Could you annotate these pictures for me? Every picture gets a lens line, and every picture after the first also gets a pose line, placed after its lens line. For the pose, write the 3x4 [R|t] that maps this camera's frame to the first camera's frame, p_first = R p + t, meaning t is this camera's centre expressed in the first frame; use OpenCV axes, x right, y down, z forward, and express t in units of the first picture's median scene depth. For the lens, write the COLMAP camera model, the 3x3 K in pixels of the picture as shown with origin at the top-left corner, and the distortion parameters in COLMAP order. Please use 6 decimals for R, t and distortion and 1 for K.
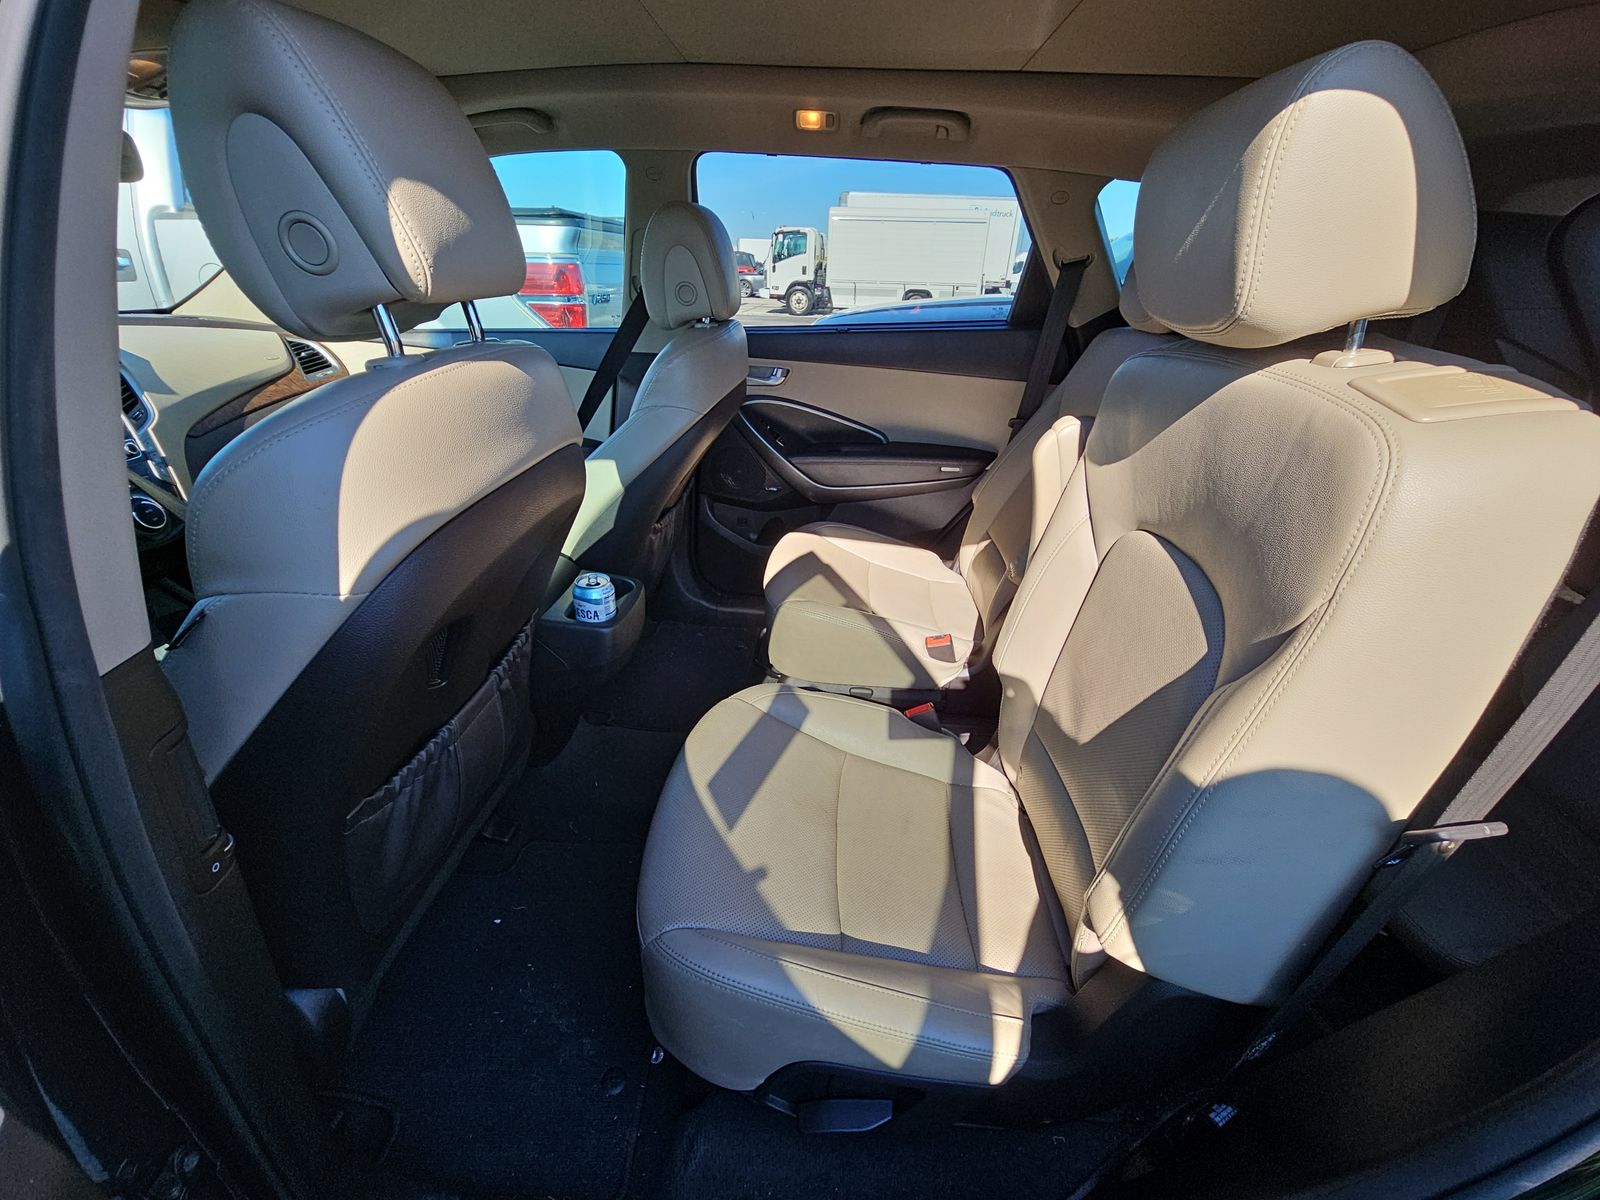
lens RADIAL K [[649.1, 0, 846.2], [0, 649.1, 644.0], [0, 0, 1]] dist [0.001406, 0.000099]
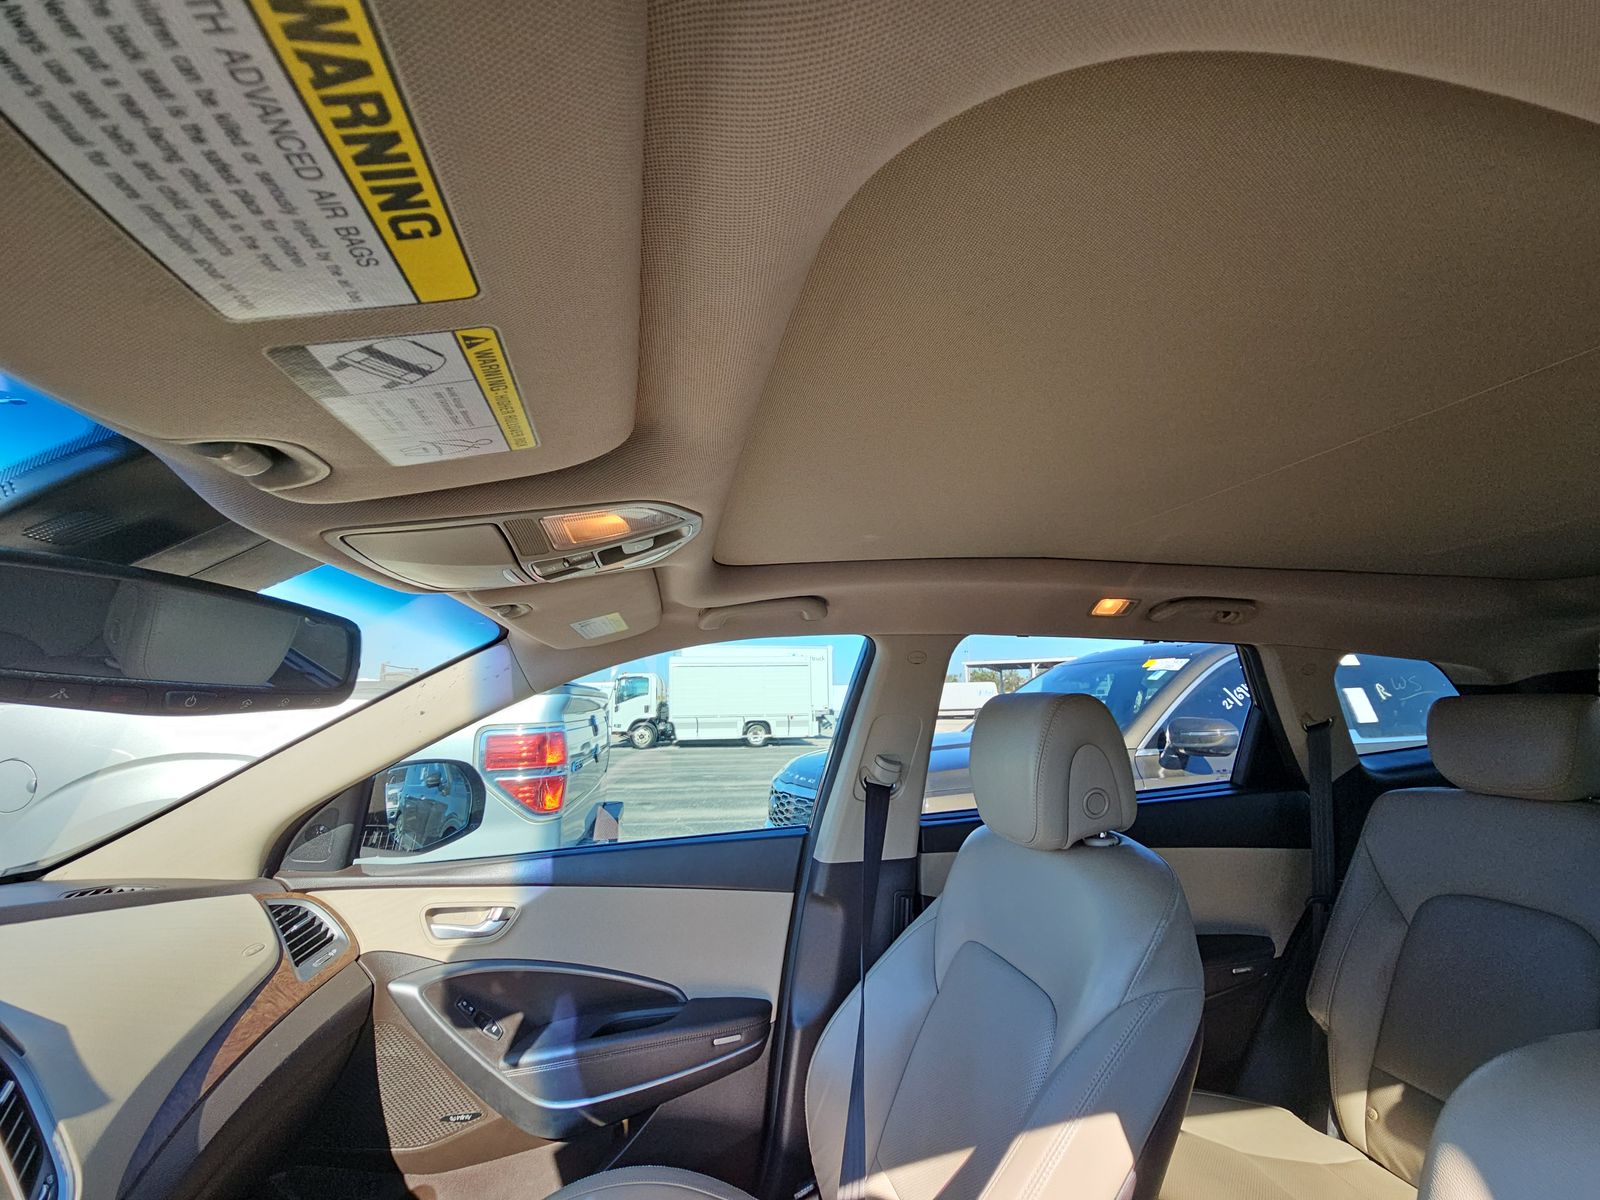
lens RADIAL K [[650.1, 0, 788.7], [0, 650.1, 625.6], [0, 0, 1]] dist [0.000183, -0.000358]
pose [[0.960094, -0.005791, 0.279618, -0.136242], [0.169391, 0.807592, -0.564892, -0.062315], [-0.222546, 0.589714, 0.776345, 0.073320]]
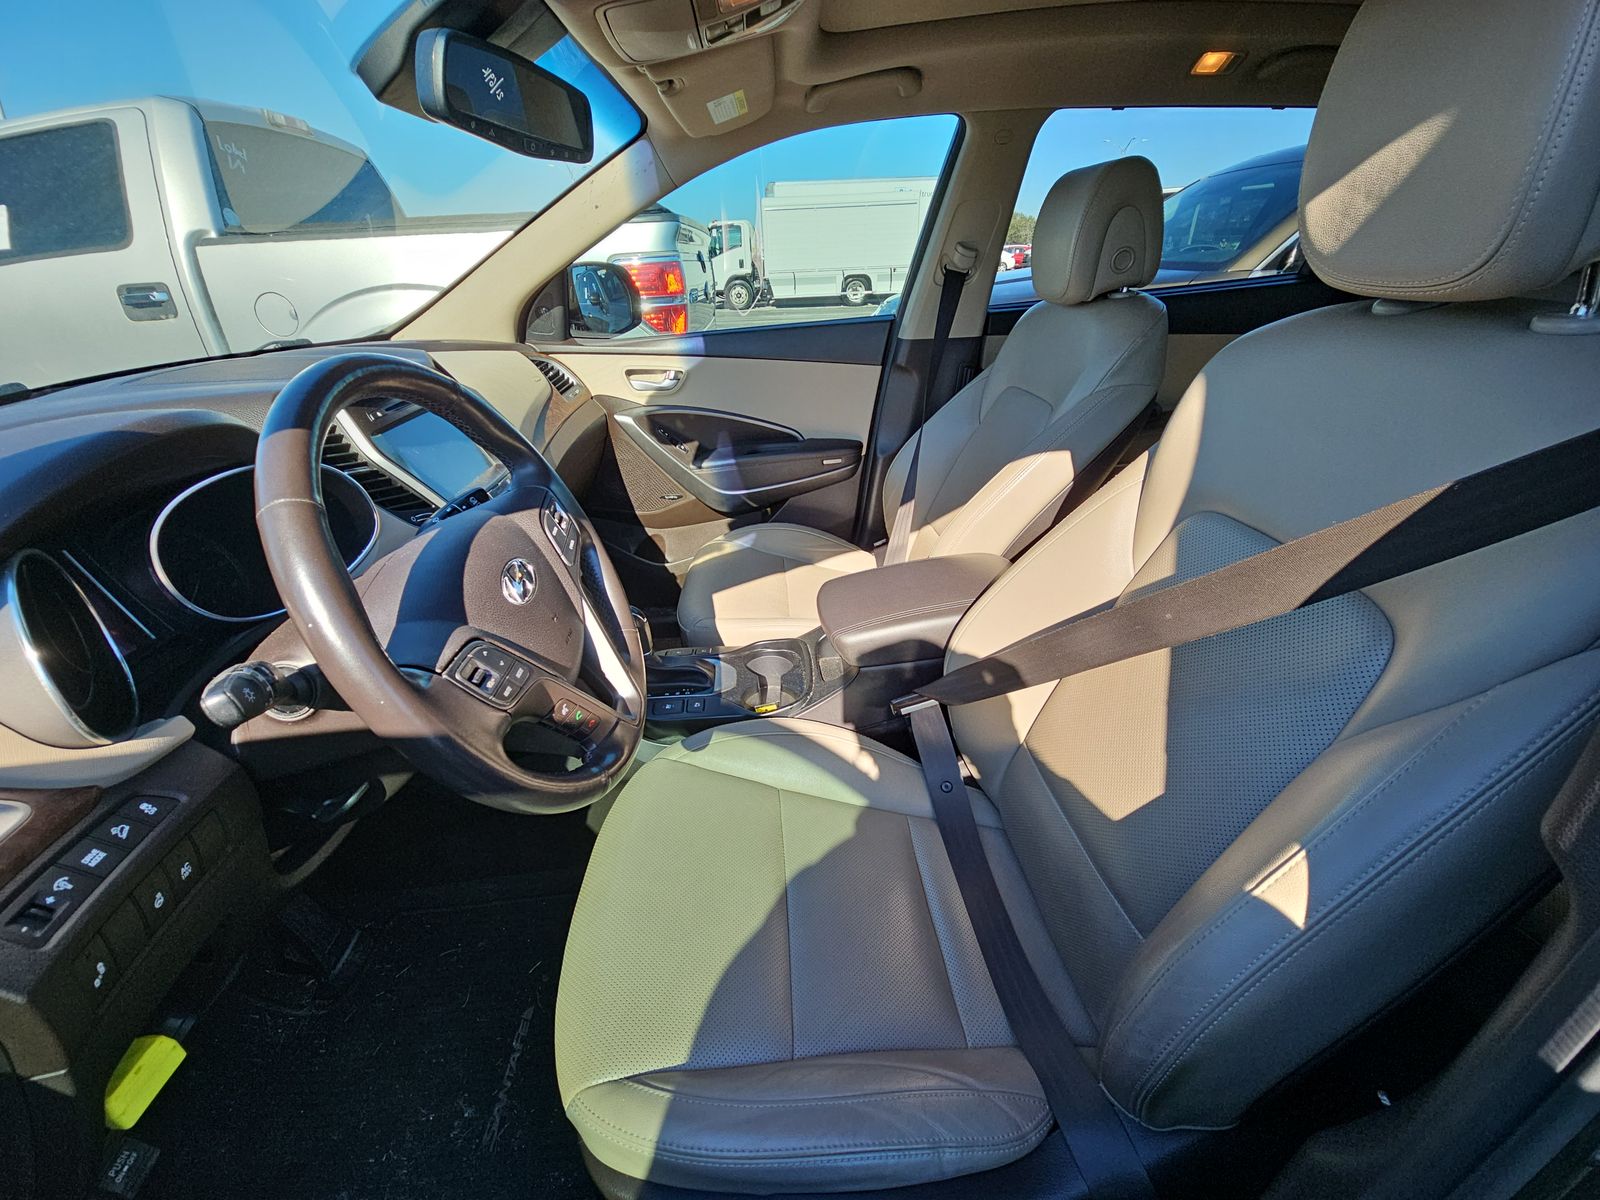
lens RADIAL K [[650.1, 0, 788.7], [0, 650.1, 625.6], [0, 0, 1]] dist [0.000183, -0.000358]
pose [[0.987964, -0.125535, 0.090377, -0.151021], [0.126907, 0.991868, -0.009585, -0.015142], [-0.088439, 0.020939, 0.995862, 0.027875]]
